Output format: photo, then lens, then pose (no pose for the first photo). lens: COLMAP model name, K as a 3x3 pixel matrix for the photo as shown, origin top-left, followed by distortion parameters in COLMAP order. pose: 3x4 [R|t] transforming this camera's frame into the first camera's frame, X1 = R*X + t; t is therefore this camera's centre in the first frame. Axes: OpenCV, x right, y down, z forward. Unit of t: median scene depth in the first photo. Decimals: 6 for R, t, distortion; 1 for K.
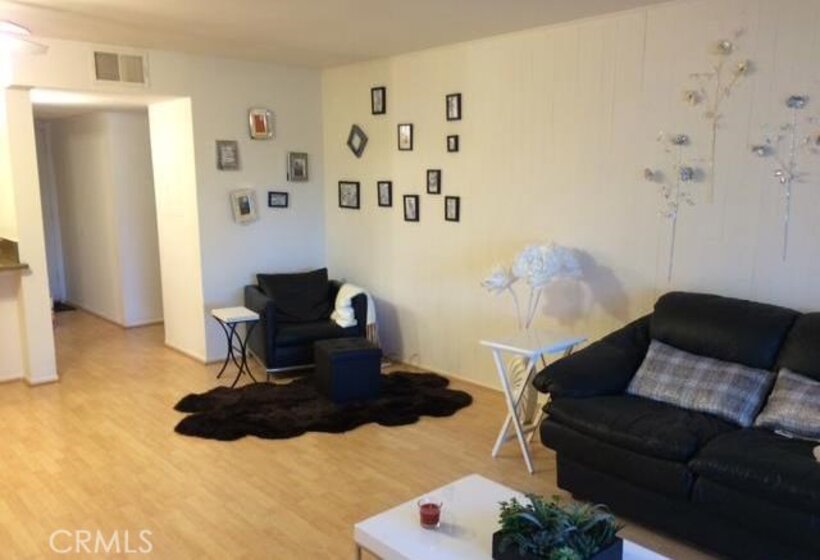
lens RADIAL K [[711.6, 0, 411.1], [0, 711.6, 281.3], [0, 0, 1]] dist [0.056371, -0.006116]
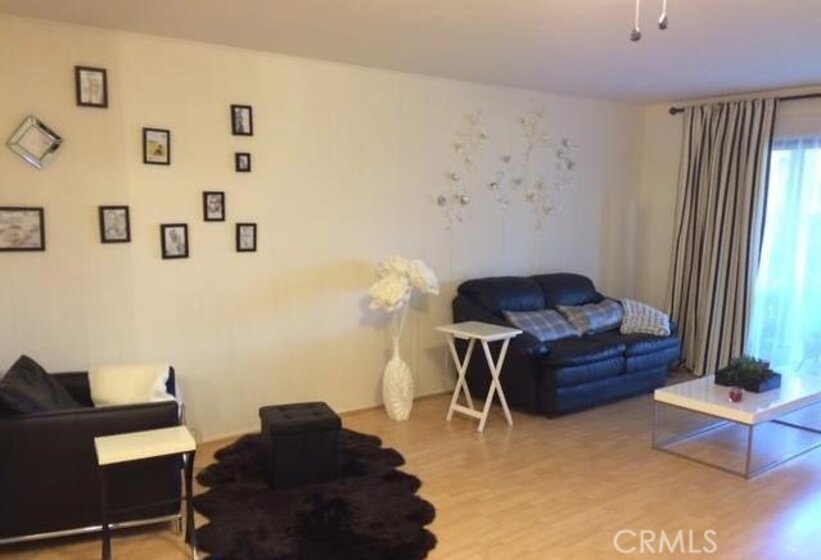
lens RADIAL K [[712.5, 0, 411.1], [0, 712.5, 278.5], [0, 0, 1]] dist [0.056371, -0.006116]
pose [[0.056475, -0.105047, 0.992862, -0.794472], [0.145463, 0.984704, 0.095910, -0.106786], [-0.987750, 0.139009, 0.070892, 0.747292]]
